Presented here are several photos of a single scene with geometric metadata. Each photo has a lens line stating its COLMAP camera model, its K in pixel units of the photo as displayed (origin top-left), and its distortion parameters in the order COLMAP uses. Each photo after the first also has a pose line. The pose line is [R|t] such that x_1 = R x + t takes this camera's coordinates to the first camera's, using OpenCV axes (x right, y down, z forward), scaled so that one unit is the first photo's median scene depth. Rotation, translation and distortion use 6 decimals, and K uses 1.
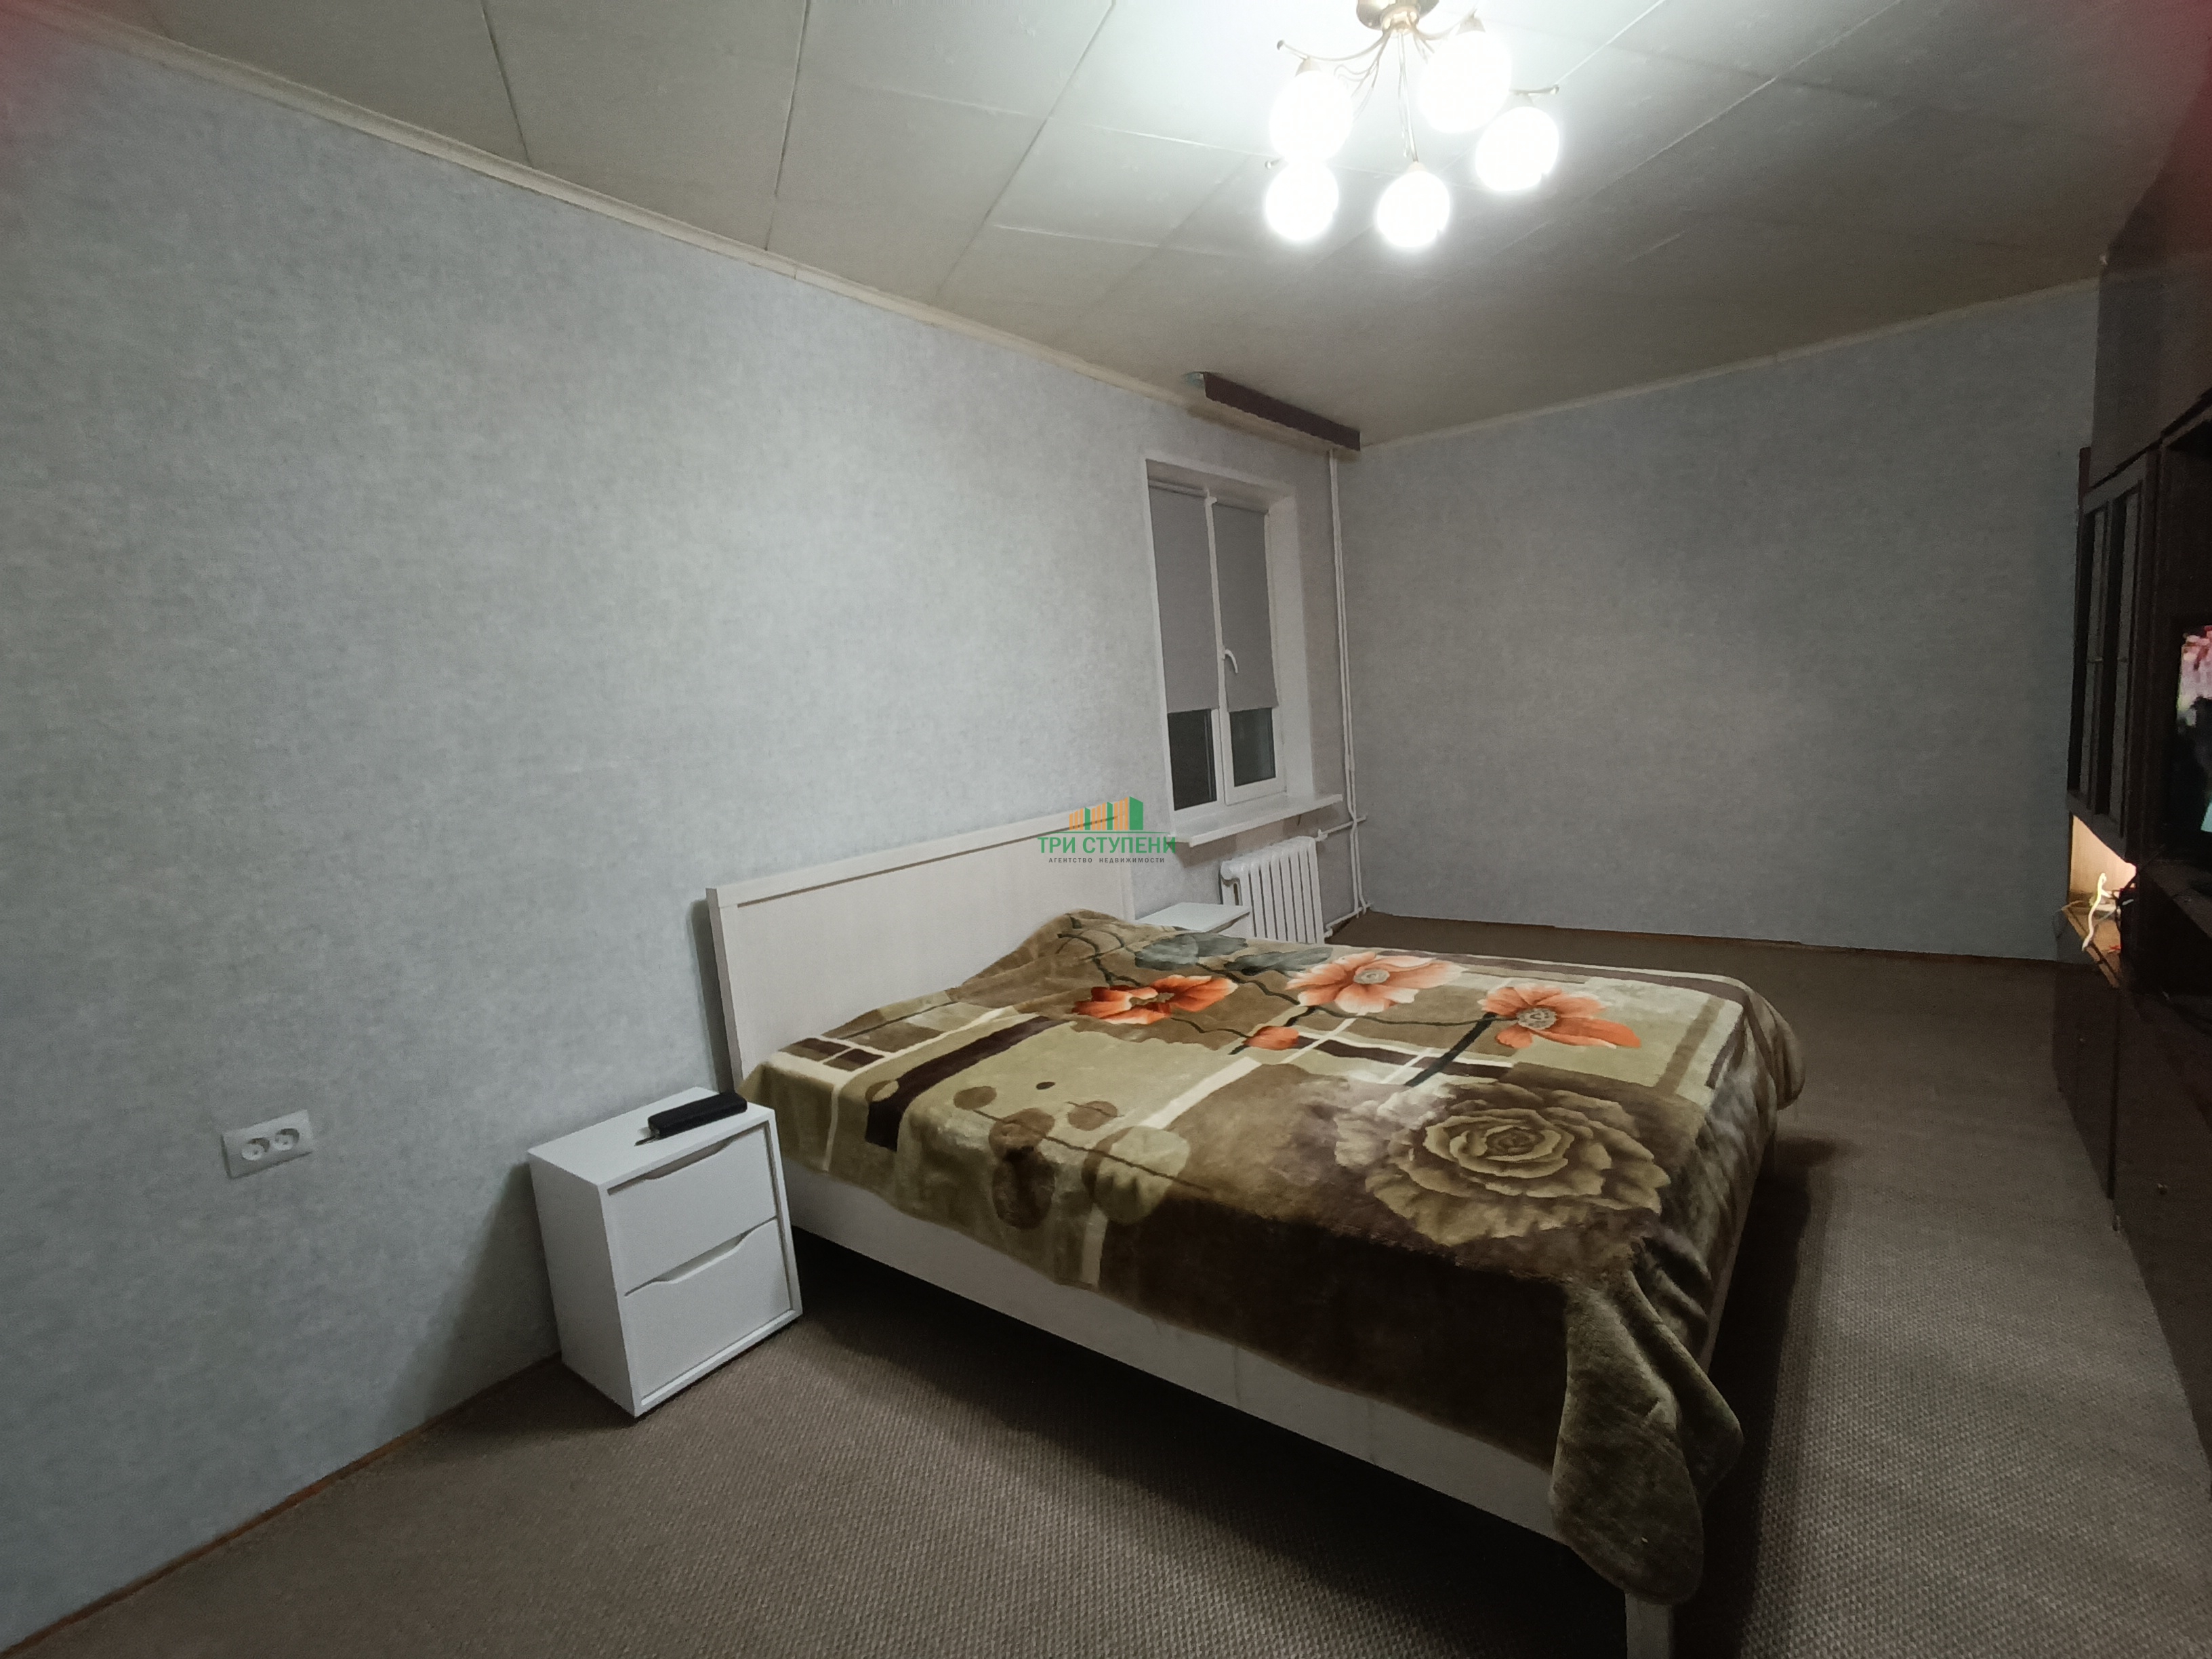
lens RADIAL K [[1007.5, 0, 1114.2], [0, 1007.5, 831.8], [0, 0, 1]] dist [-0.015738, 0.020025]
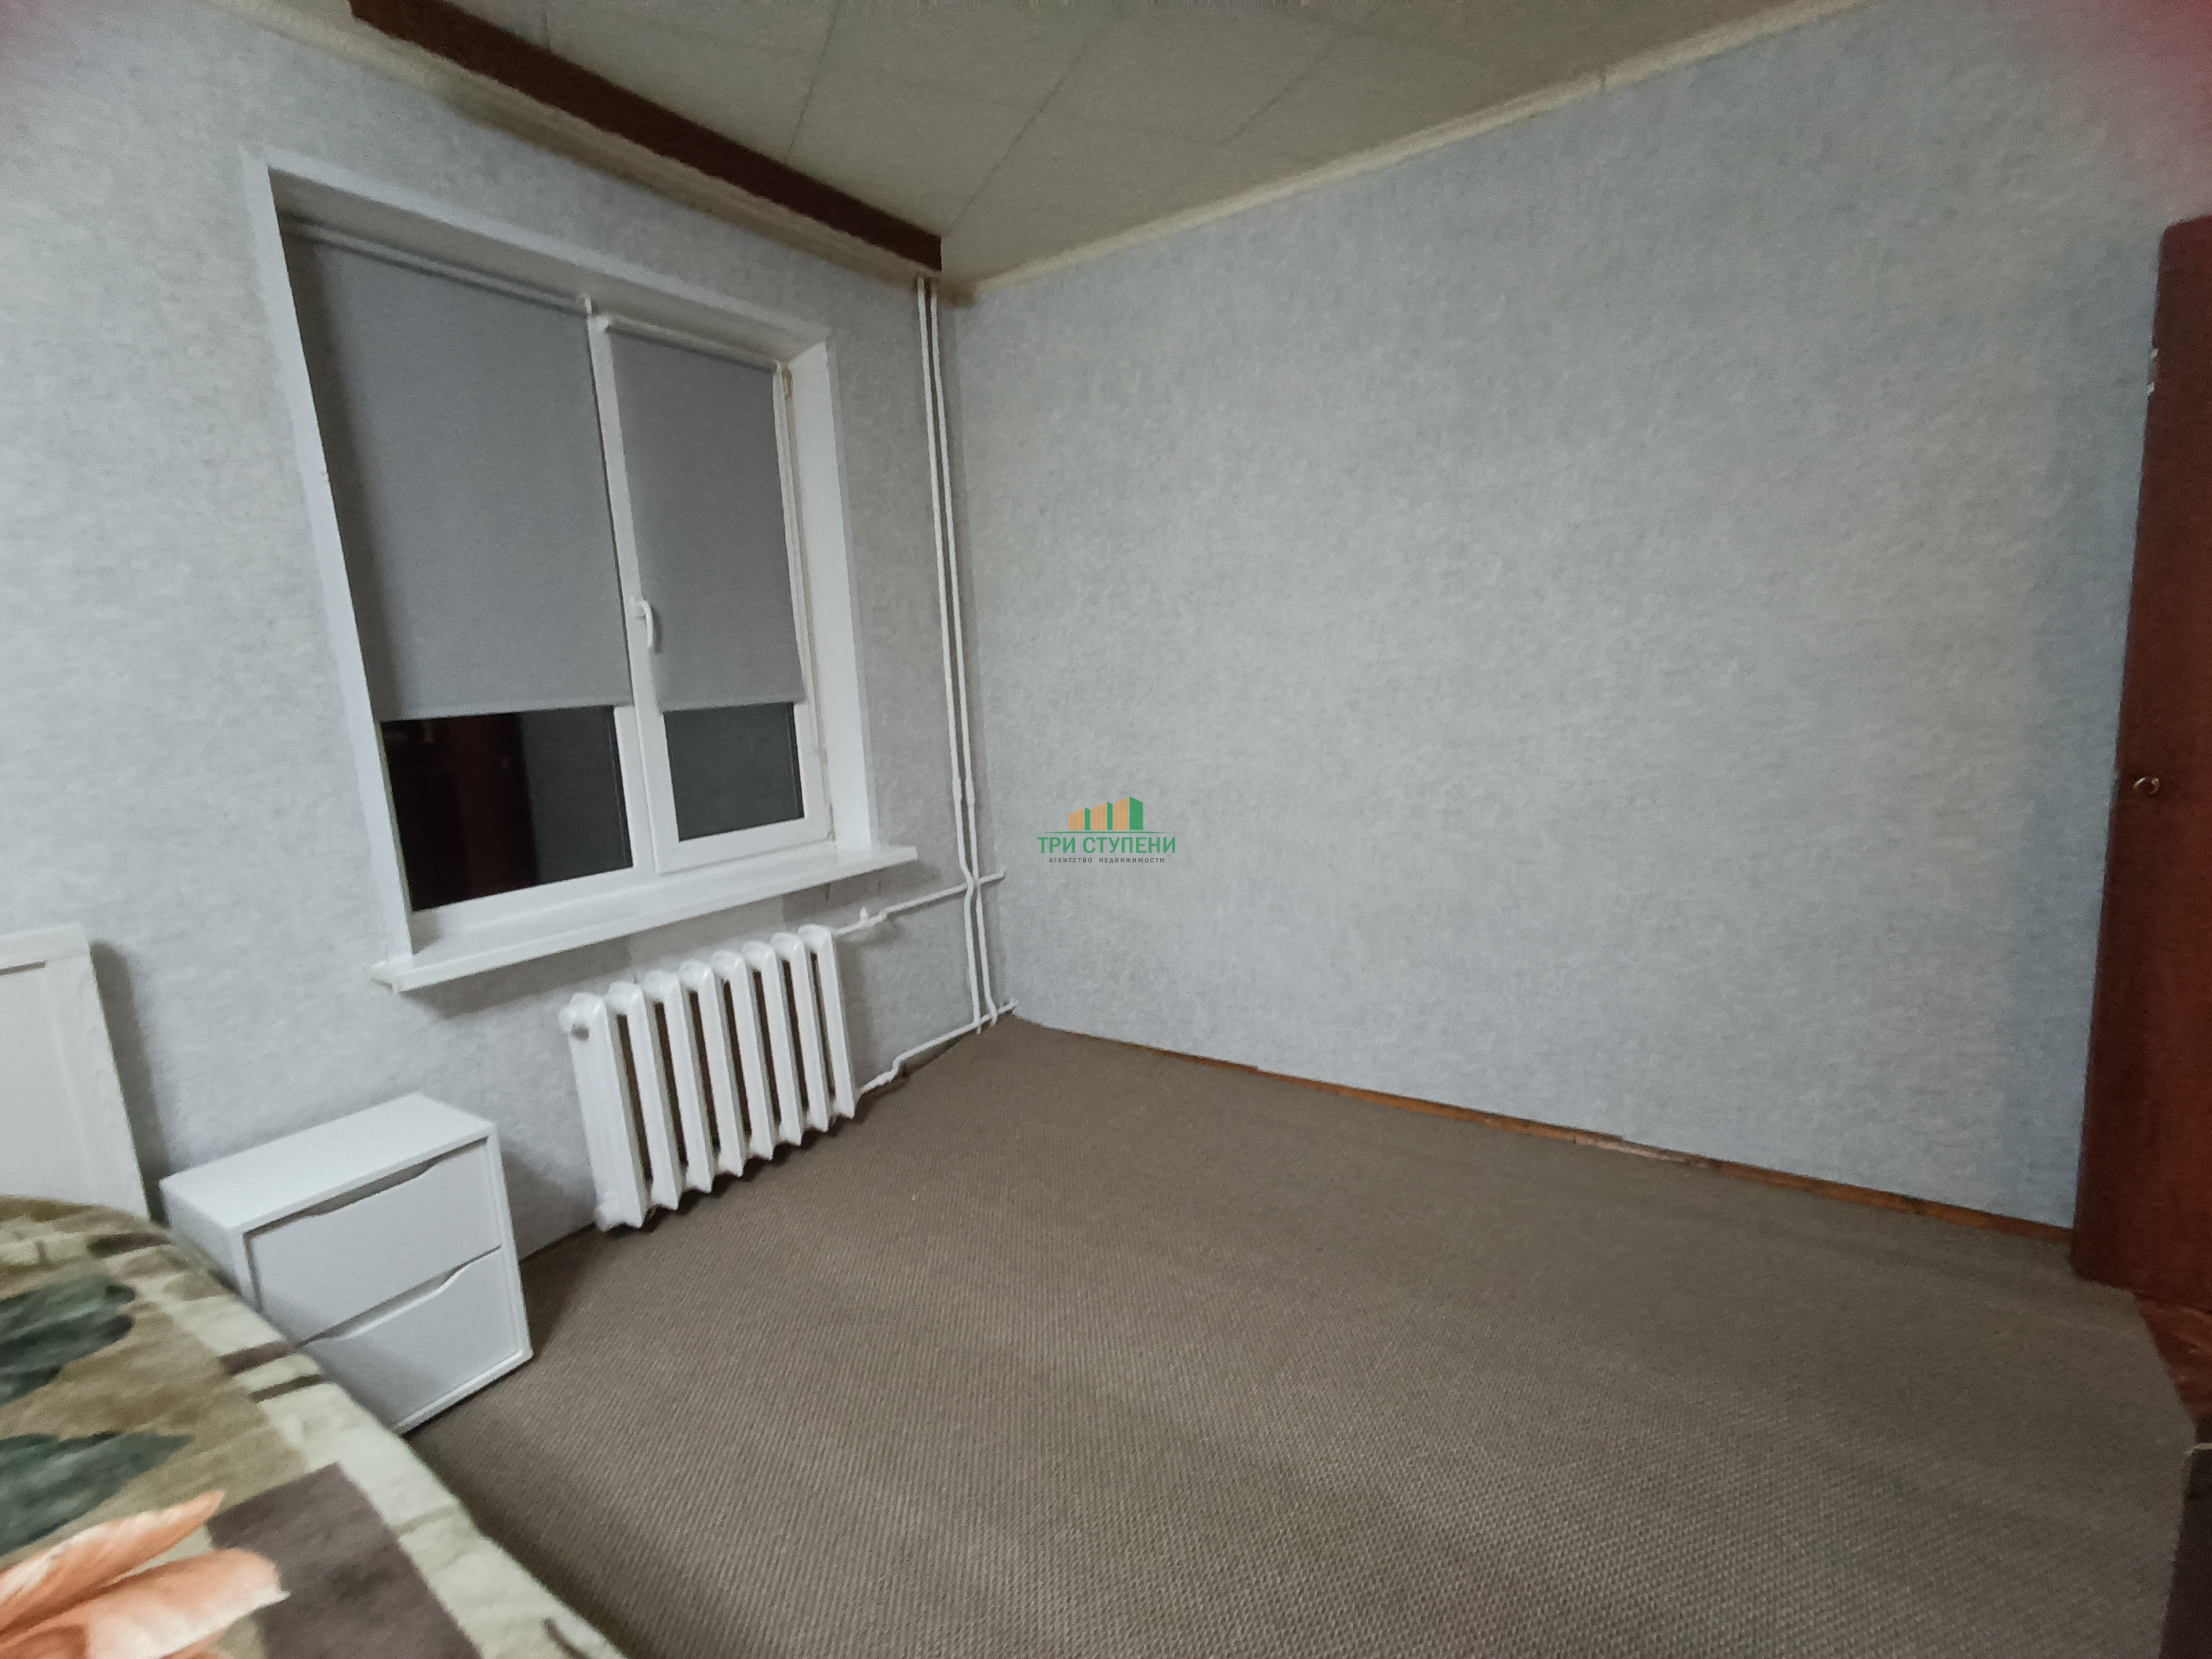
lens RADIAL K [[1007.5, 0, 1114.2], [0, 1007.5, 831.8], [0, 0, 1]] dist [-0.015738, 0.020025]
pose [[0.997954, 0.019908, 0.060752, 0.660263], [-0.021528, 0.999426, 0.026144, -0.141177], [-0.060197, -0.027398, 0.997810, 0.828036]]
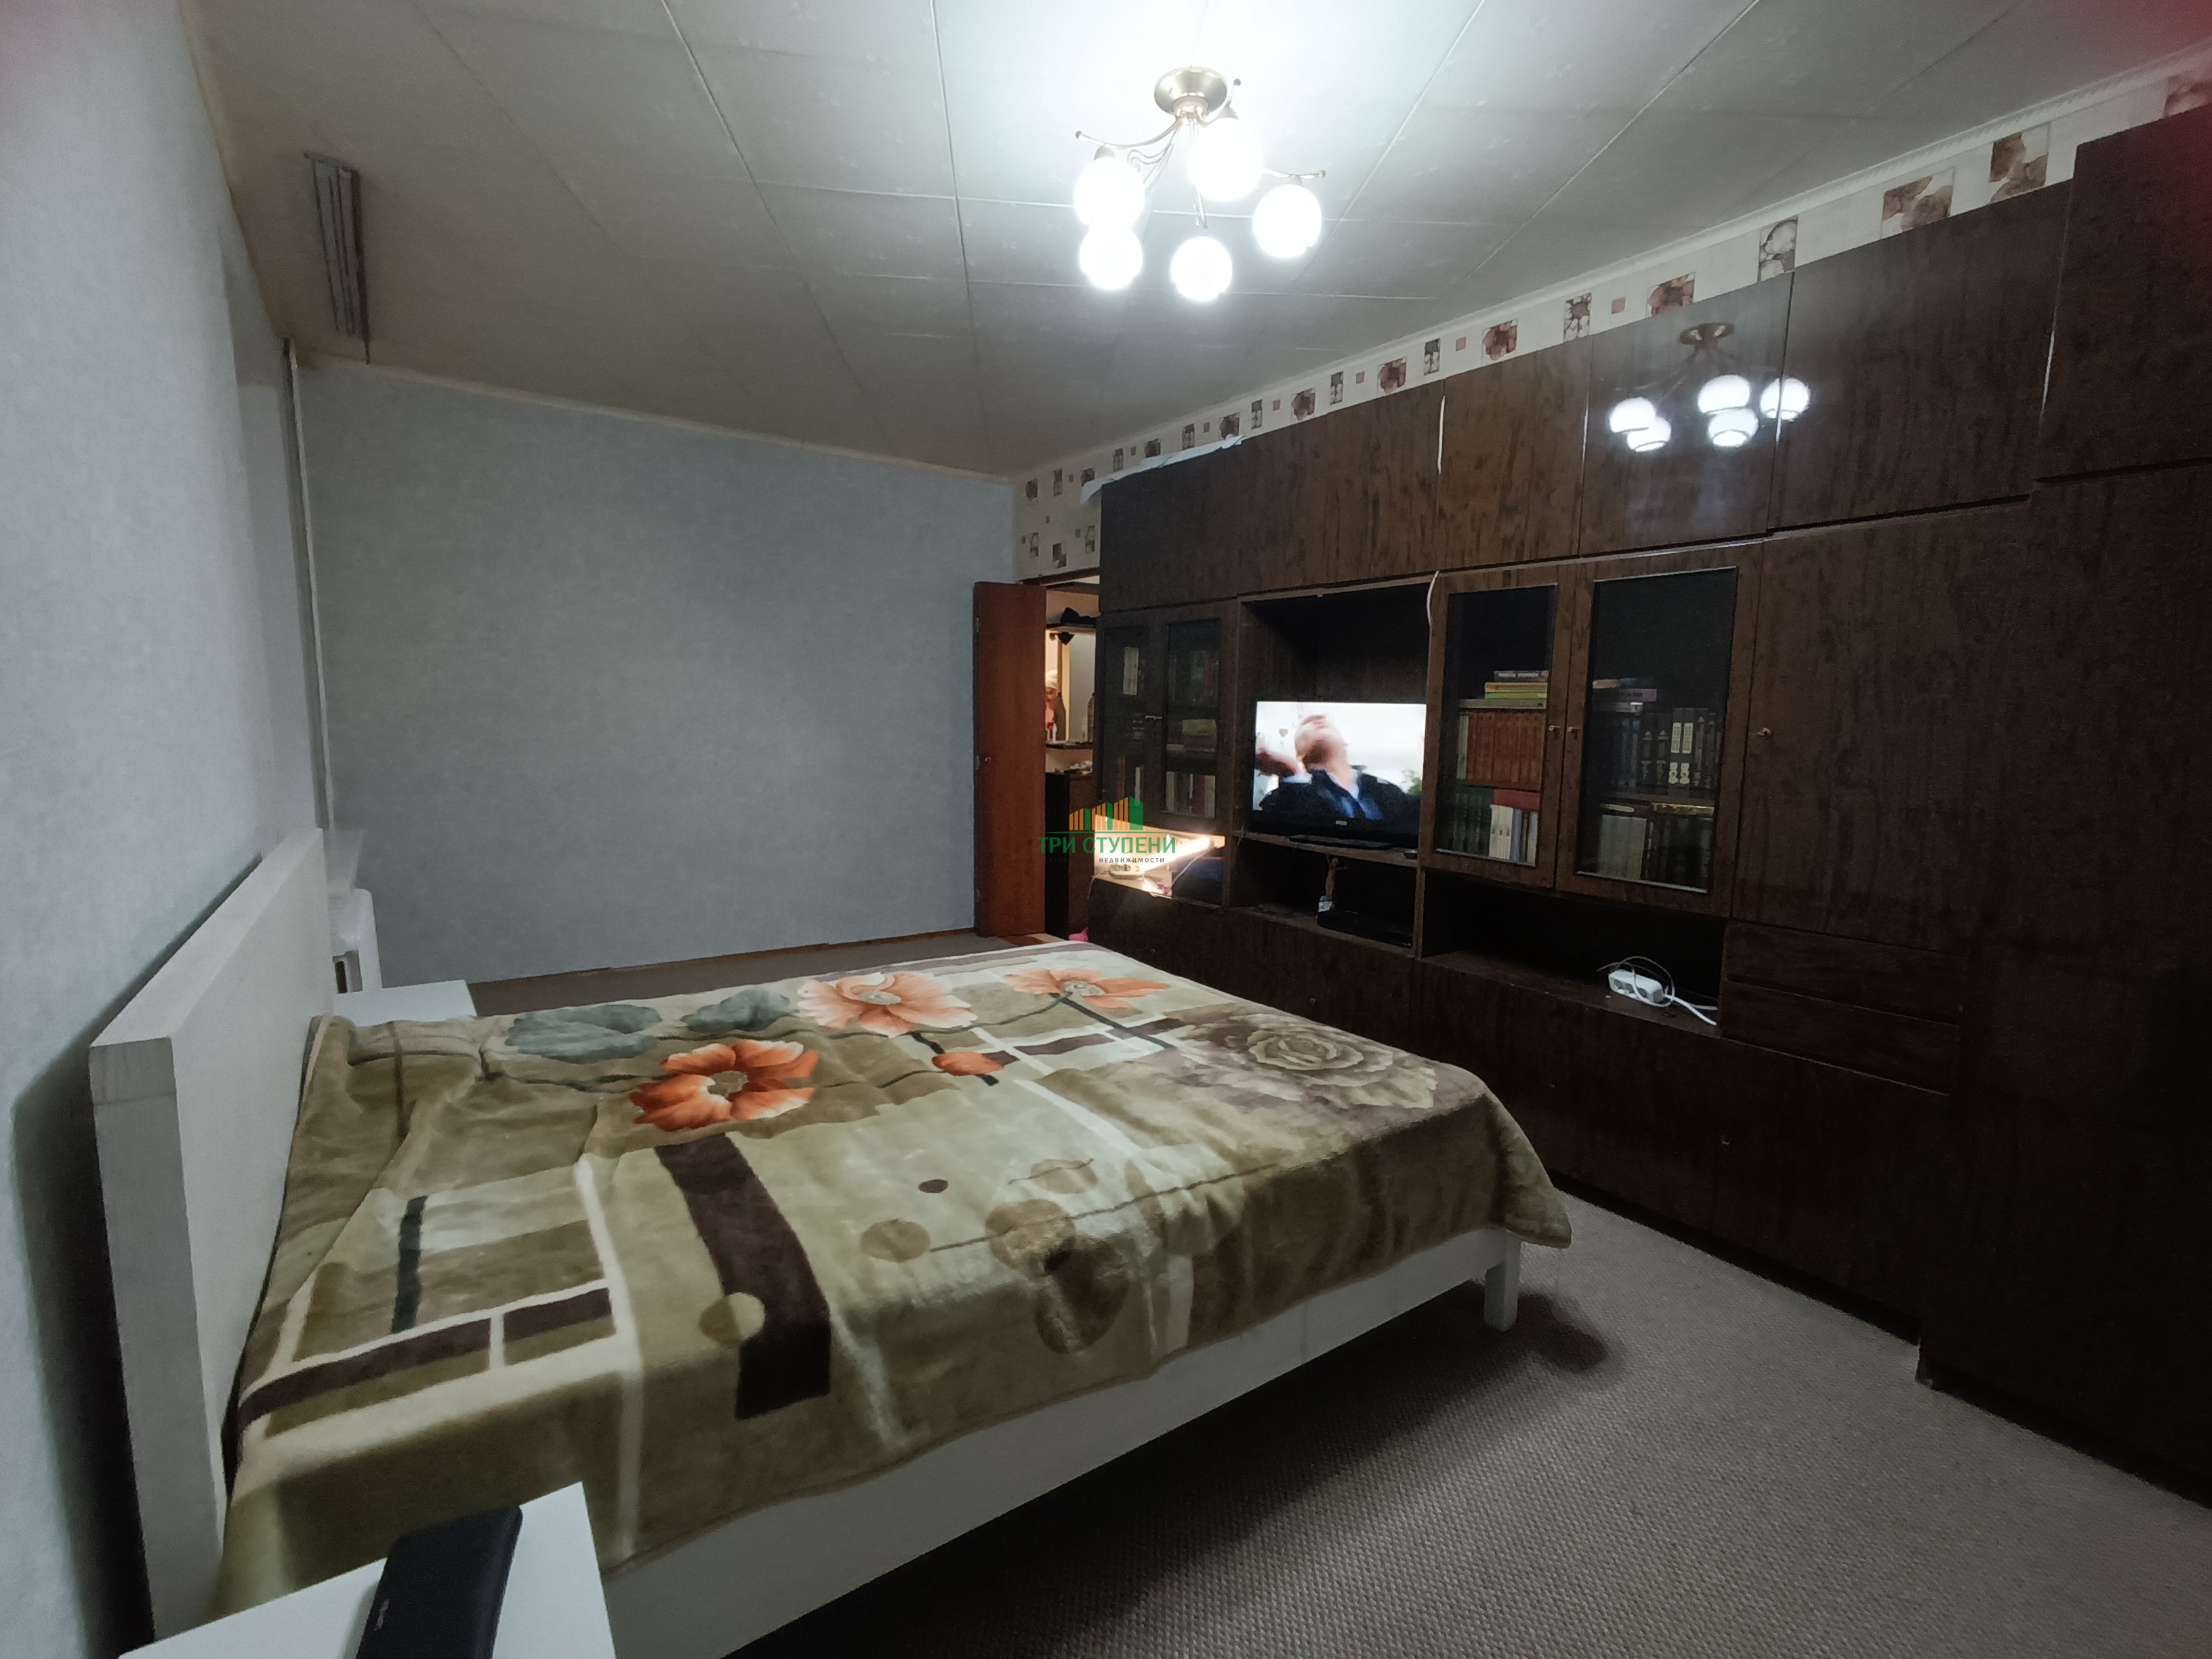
lens RADIAL K [[1007.5, 0, 1114.2], [0, 1007.5, 831.8], [0, 0, 1]] dist [-0.015738, 0.020025]
pose [[0.300045, -0.022074, 0.953670, -0.640507], [0.074887, 0.997192, -0.000479, 0.010582], [-0.950981, 0.071561, 0.300855, 0.587993]]
